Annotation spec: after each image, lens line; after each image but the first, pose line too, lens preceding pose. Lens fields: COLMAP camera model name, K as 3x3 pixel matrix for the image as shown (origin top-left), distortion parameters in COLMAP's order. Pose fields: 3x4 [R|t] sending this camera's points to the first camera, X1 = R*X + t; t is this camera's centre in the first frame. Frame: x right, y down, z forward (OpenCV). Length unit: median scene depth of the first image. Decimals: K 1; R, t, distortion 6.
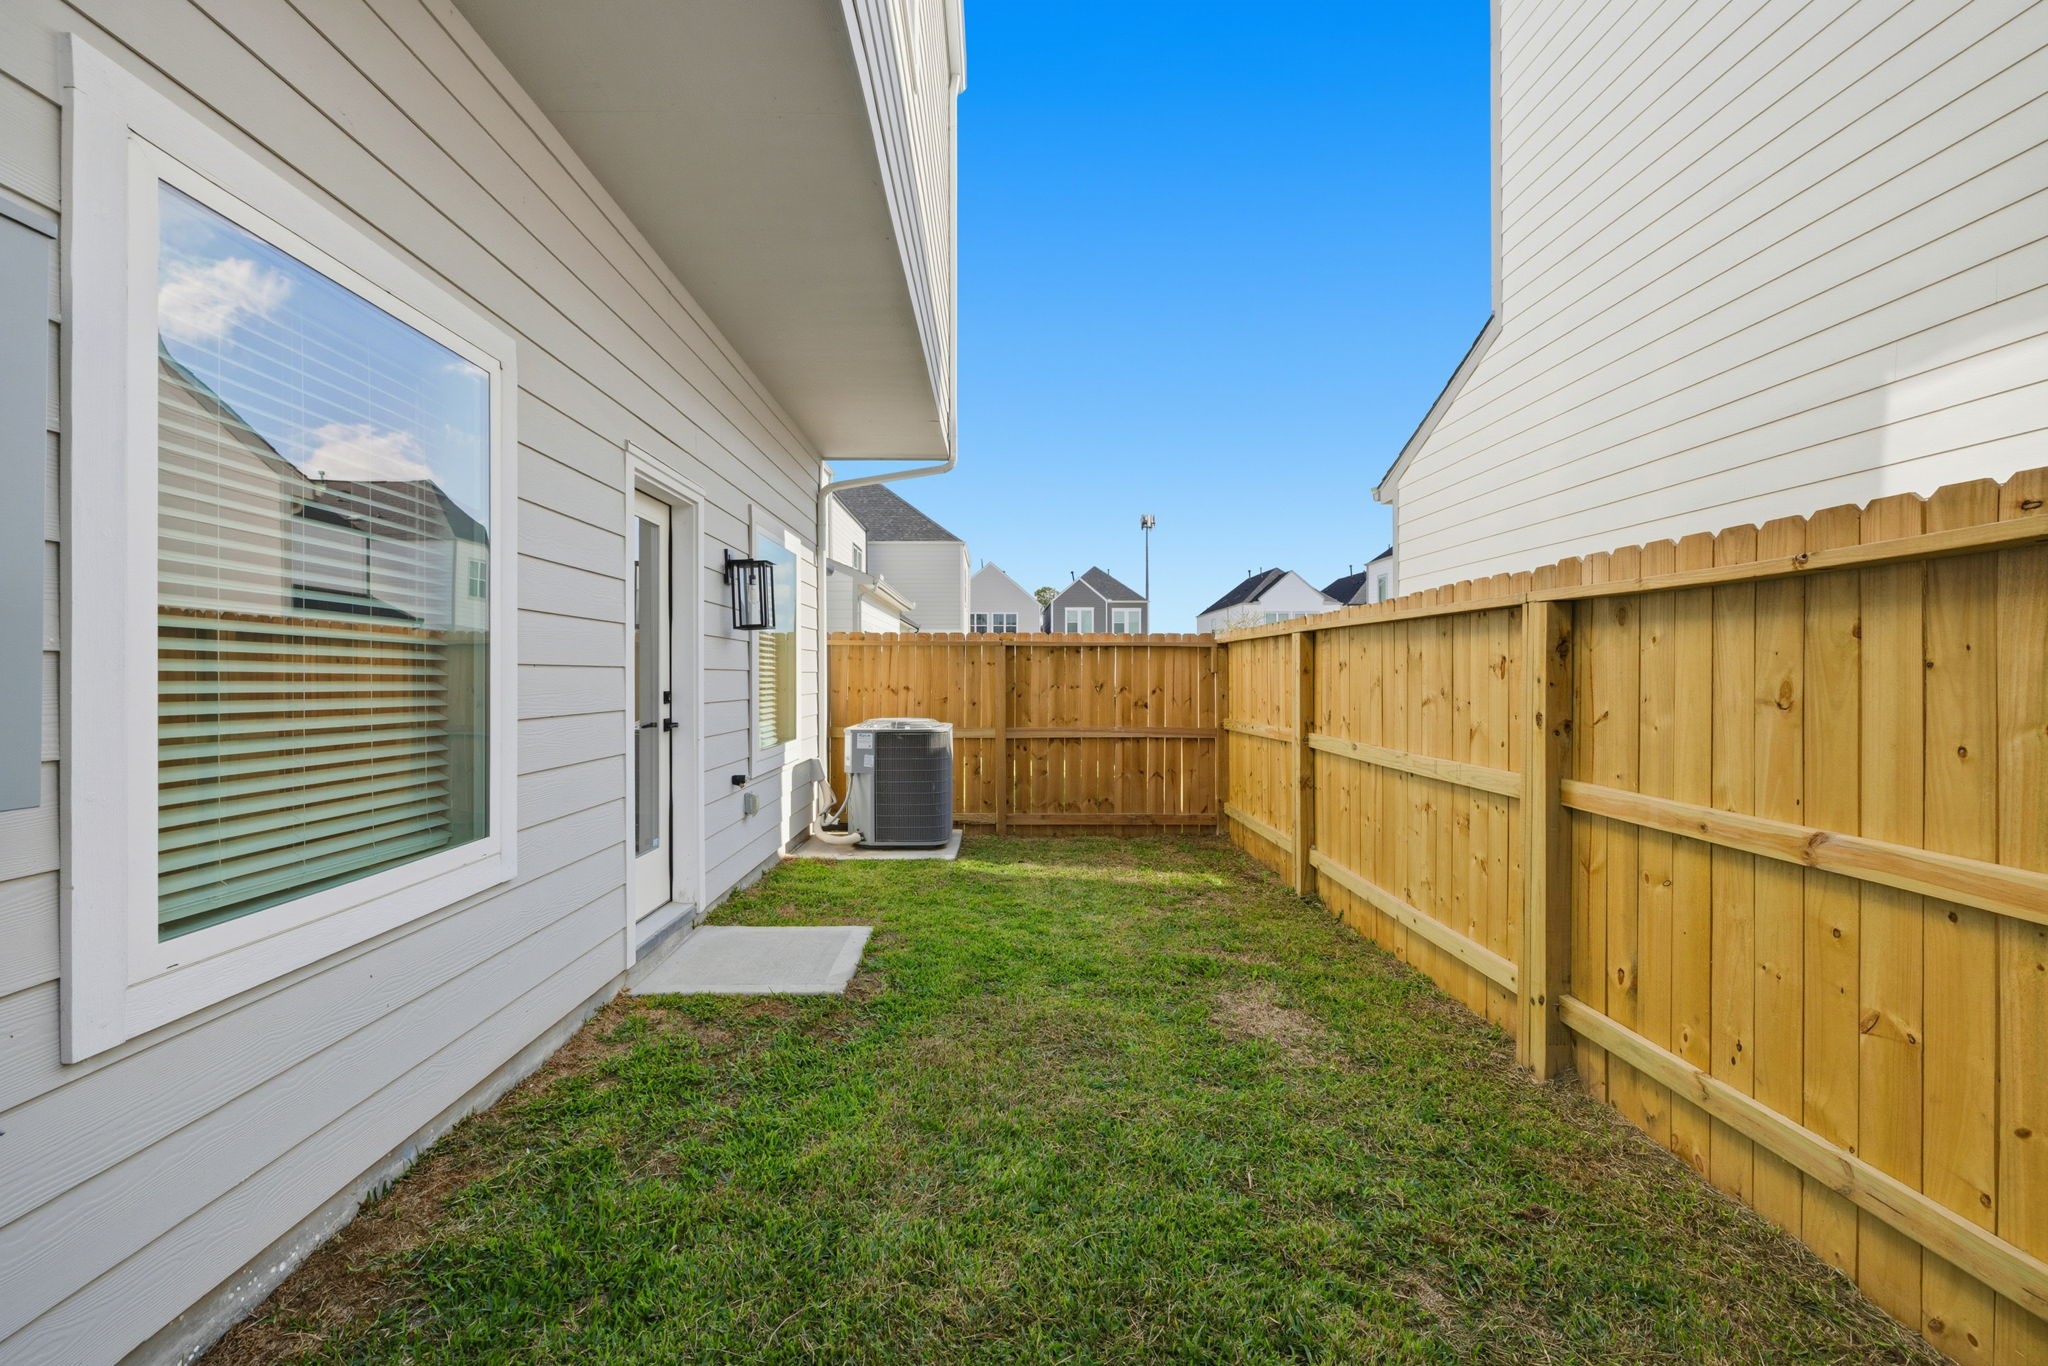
lens RADIAL K [[910.9, 0, 1010.7], [0, 910.9, 674.7], [0, 0, 1]] dist [-0.009794, 0.004118]
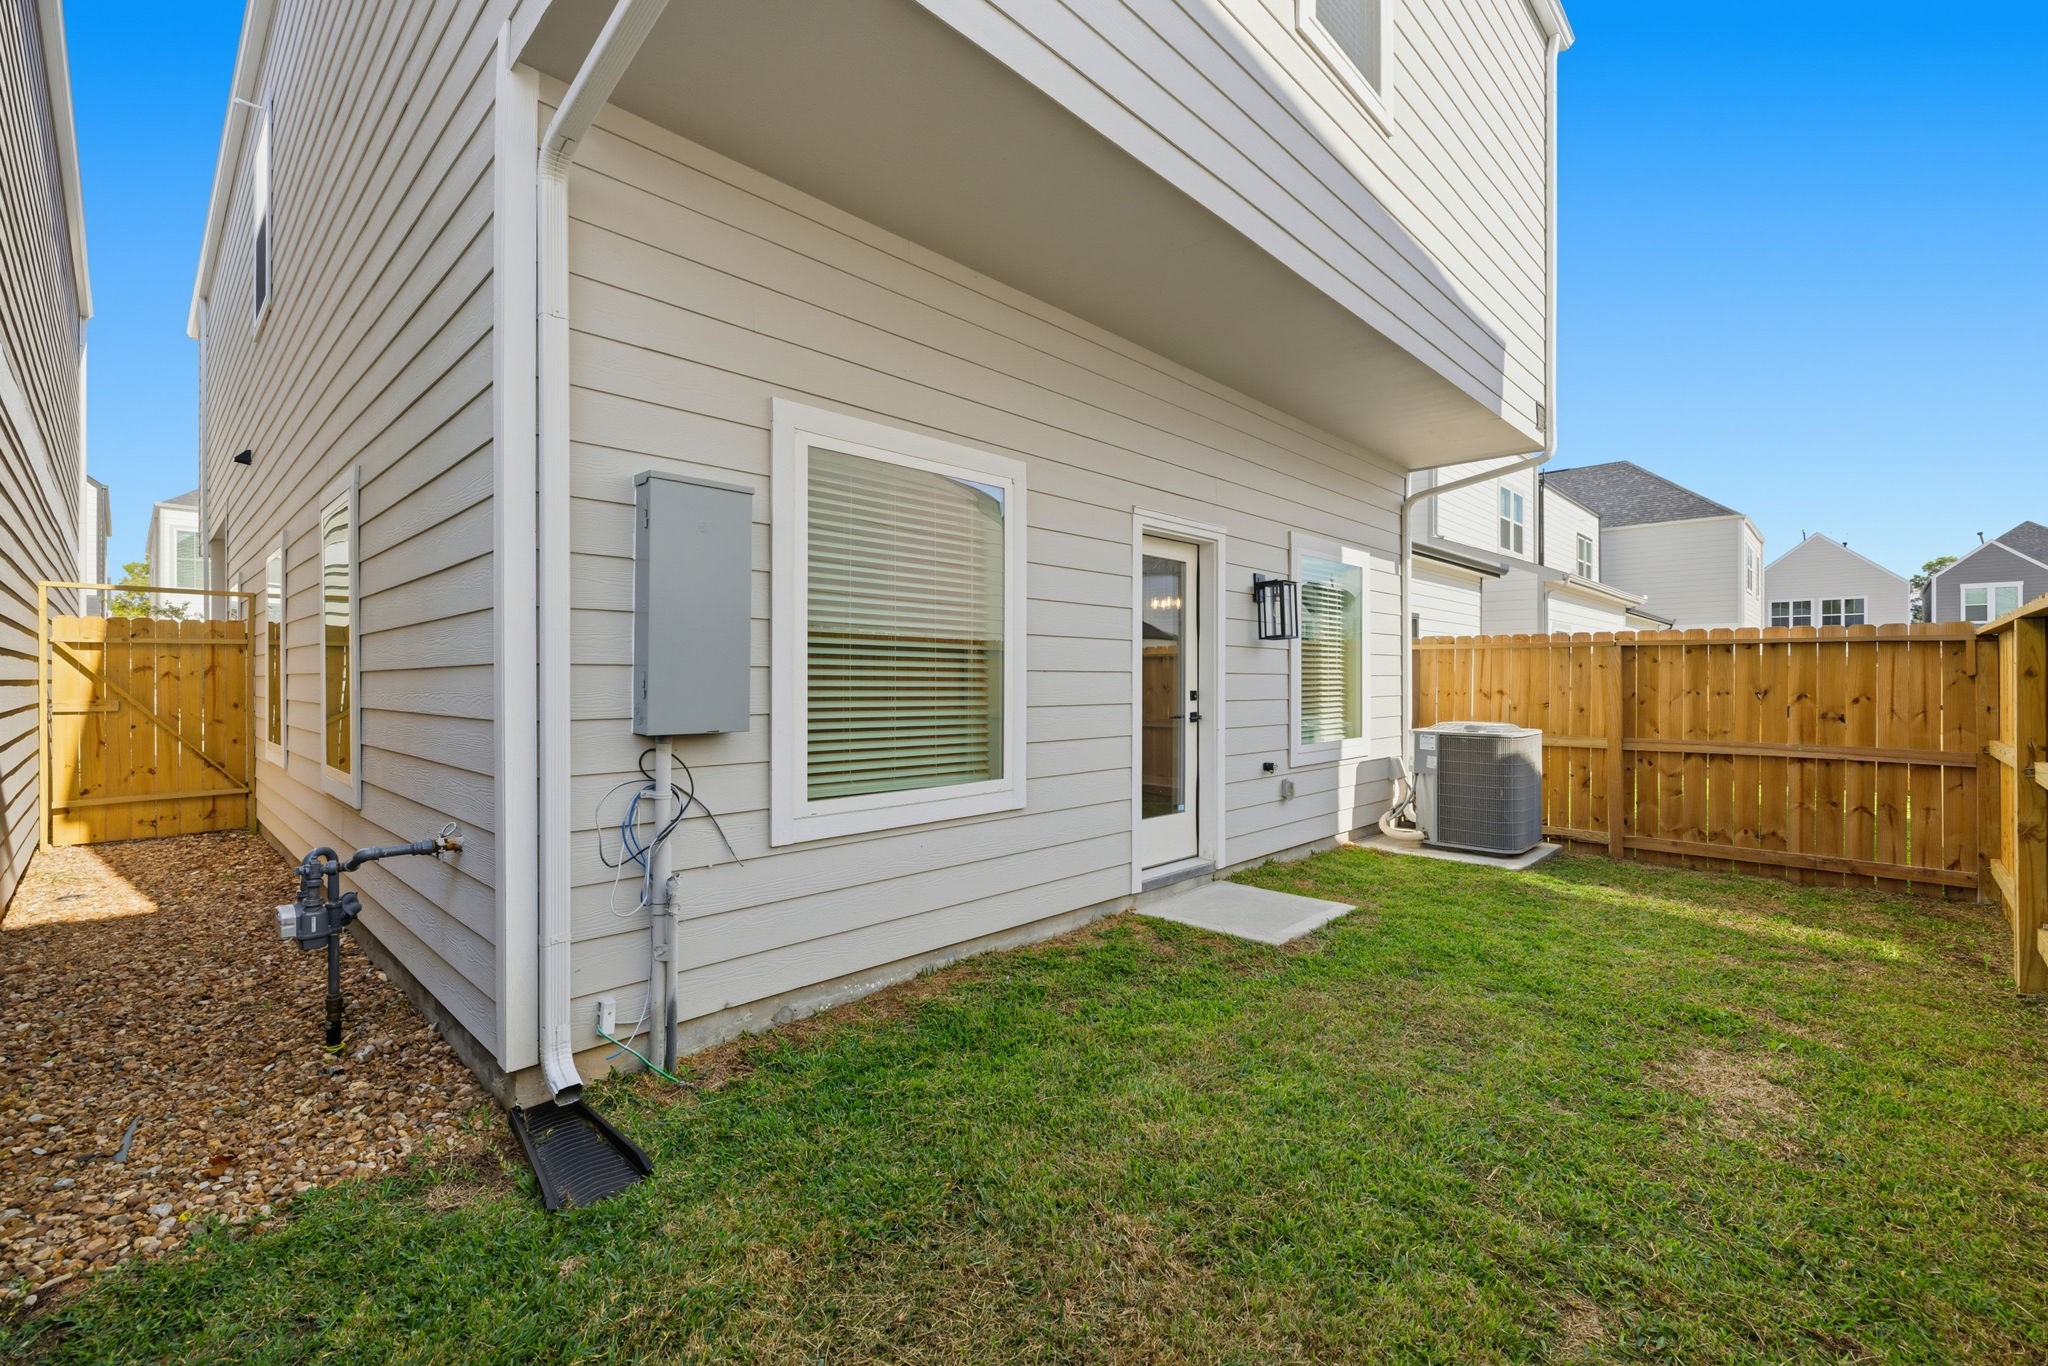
lens RADIAL K [[870.0, 0, 1015.5], [0, 870.0, 677.0], [0, 0, 1]] dist [0.001180, 0.000465]
pose [[0.706032, 0.000846, -0.708179, 0.212609], [-0.001835, 0.999998, -0.000635, 0.000239], [0.708178, 0.001748, 0.706032, -0.025879]]
